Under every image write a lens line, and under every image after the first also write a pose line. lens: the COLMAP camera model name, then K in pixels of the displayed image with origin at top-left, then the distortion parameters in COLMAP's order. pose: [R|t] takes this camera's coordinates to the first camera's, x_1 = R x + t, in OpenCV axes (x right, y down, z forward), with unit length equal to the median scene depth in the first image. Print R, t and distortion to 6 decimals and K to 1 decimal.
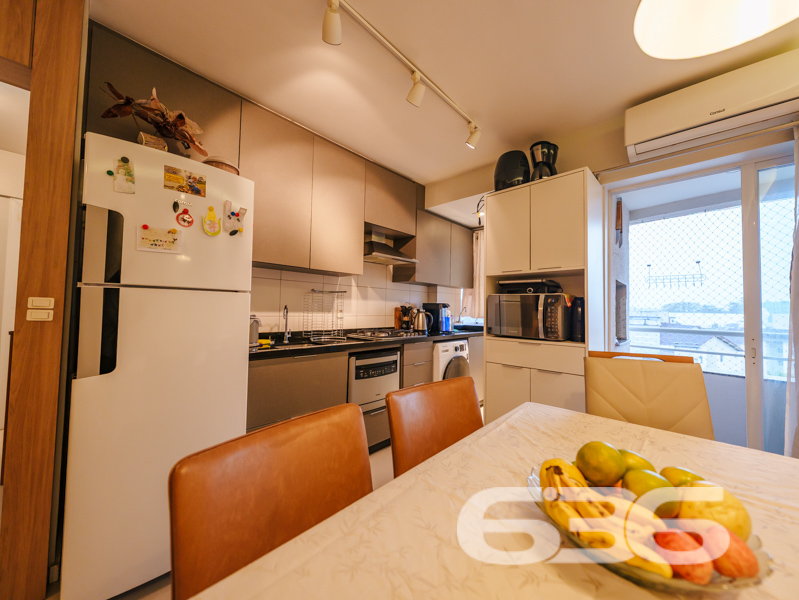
lens RADIAL K [[299.7, 0, 399.5], [0, 299.7, 300.0], [0, 0, 1]] dist [0.000295, -0.000007]
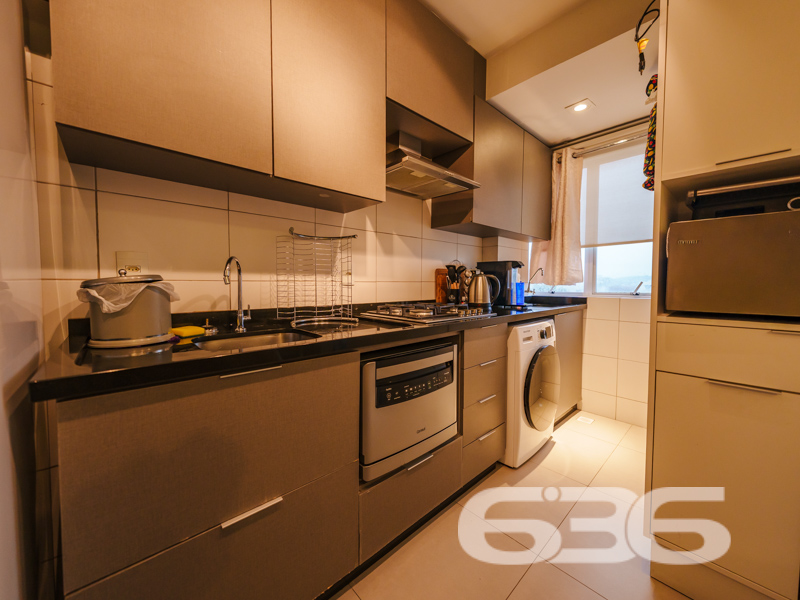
lens RADIAL K [[307.7, 0, 400.0], [0, 307.7, 300.0], [0, 0, 1]] dist [0.000067, 0.000043]
pose [[0.997908, -0.012962, -0.063339, -0.062409], [0.018290, 0.996274, 0.084278, 0.042734], [0.062011, -0.085260, 0.994427, 0.432088]]
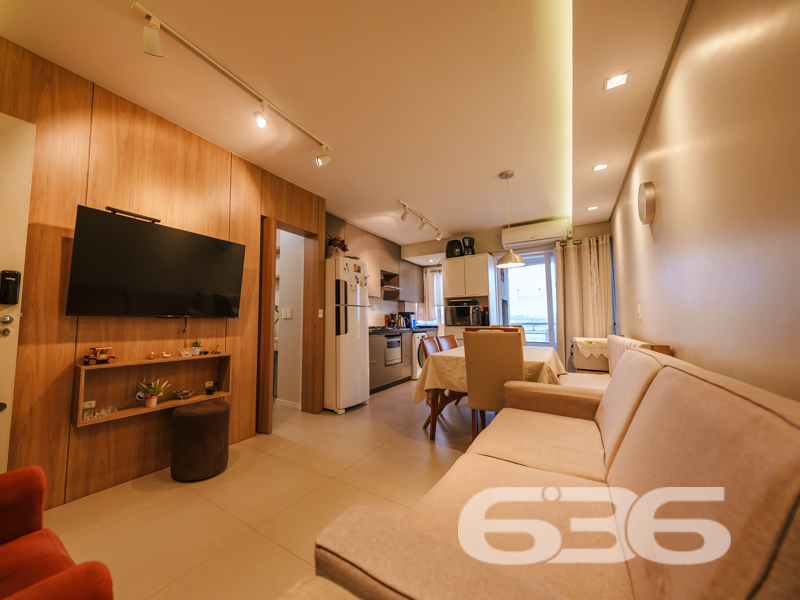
lens RADIAL K [[305.6, 0, 345.2], [0, 305.6, 299.3], [0, 0, 1]] dist [0.000055, 0.000009]
pose [[0.992033, -0.010117, 0.125575, -0.575382], [0.015741, 0.998913, -0.043875, 0.011907], [-0.124995, 0.045502, 0.991113, -0.892426]]
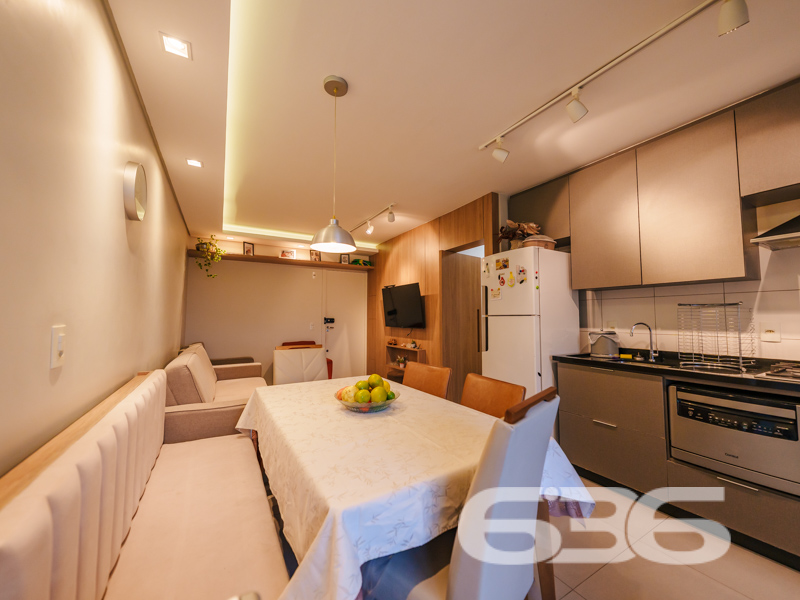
lens RADIAL K [[307.7, 0, 400.0], [0, 307.7, 300.0], [0, 0, 1]] dist [0.000067, 0.000043]
pose [[-0.282116, -0.076289, -0.956342, 0.719571], [0.021902, 0.996061, -0.085919, 0.010201], [0.959130, -0.045185, -0.279334, 0.435993]]
